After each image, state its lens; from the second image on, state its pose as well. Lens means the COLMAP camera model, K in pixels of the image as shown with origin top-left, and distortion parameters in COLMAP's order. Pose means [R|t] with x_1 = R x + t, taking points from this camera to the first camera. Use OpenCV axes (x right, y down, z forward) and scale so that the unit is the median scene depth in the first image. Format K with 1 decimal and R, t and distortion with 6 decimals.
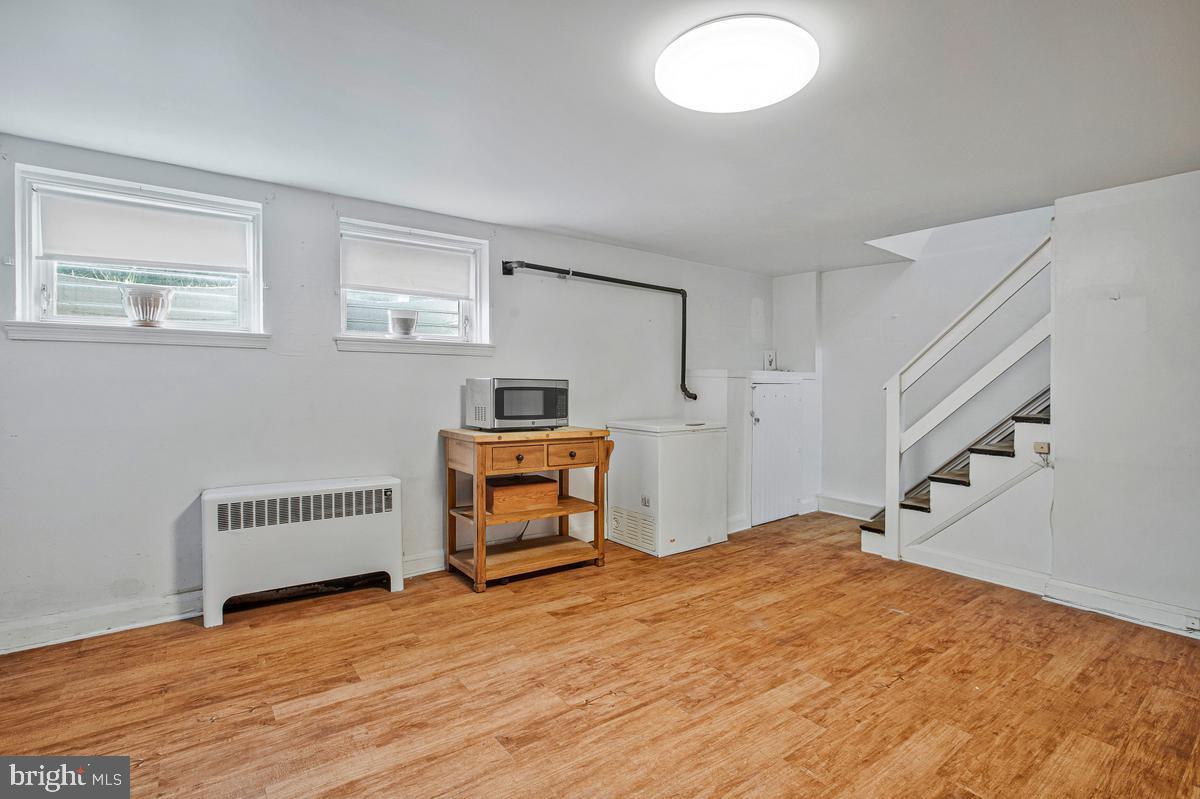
lens RADIAL K [[563.7, 0, 581.6], [0, 563.7, 402.5], [0, 0, 1]] dist [-0.045116, 0.014772]
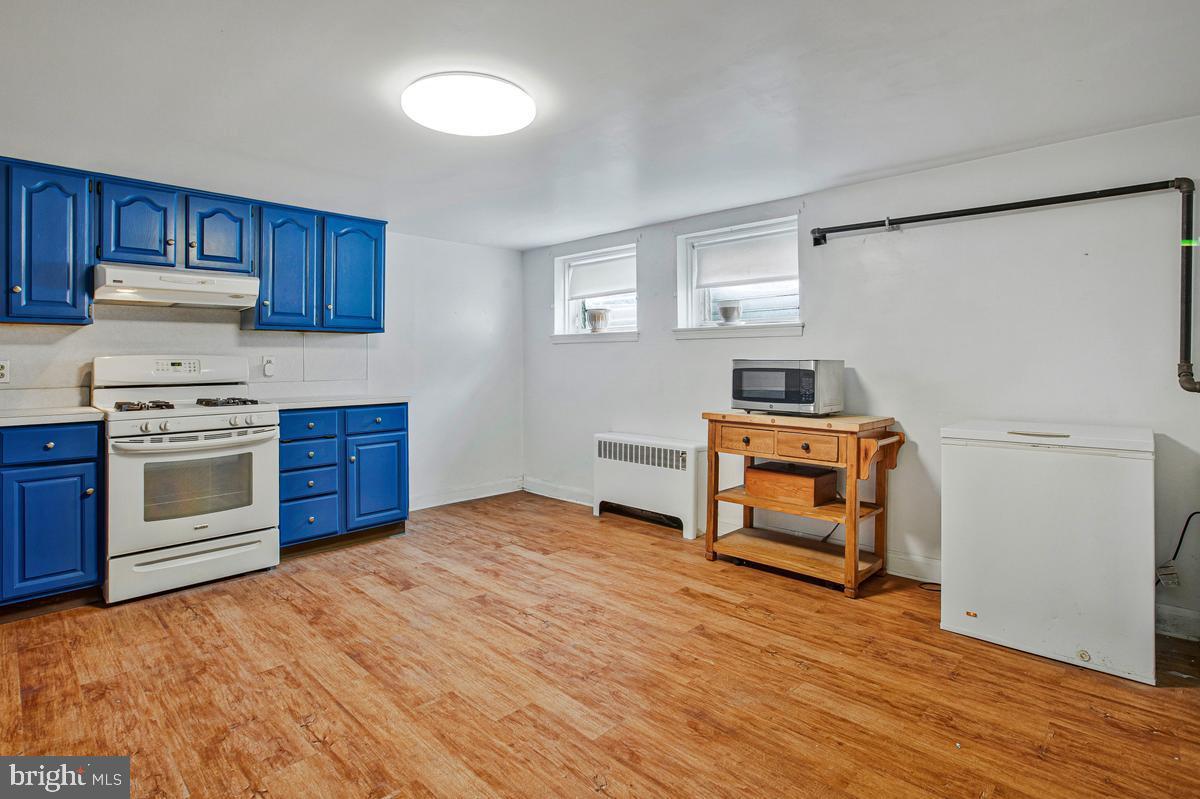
lens RADIAL K [[606.5, 0, 626.2], [0, 606.5, 376.4], [0, 0, 1]] dist [-0.030217, 0.009940]
pose [[0.193202, 0.008631, -0.981121, 1.074479], [-0.029324, 0.999565, 0.003019, -0.012182], [0.980721, 0.028187, 0.193371, 0.717218]]
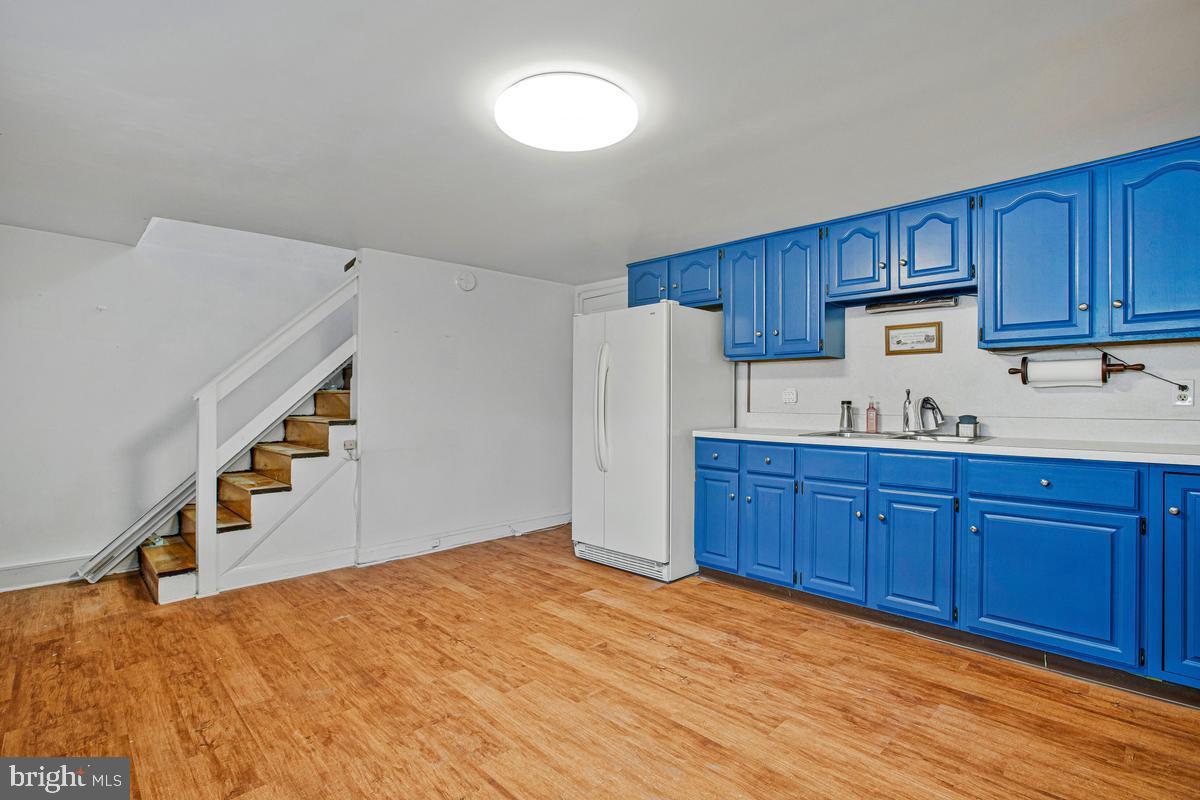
lens RADIAL K [[563.7, 0, 626.5], [0, 563.7, 397.9], [0, 0, 1]] dist [-0.045116, 0.014772]
pose [[-0.167308, -0.016027, 0.985774, -0.551736], [0.036115, 0.999097, 0.022373, -0.029019], [-0.985243, 0.039344, -0.166579, 0.701564]]
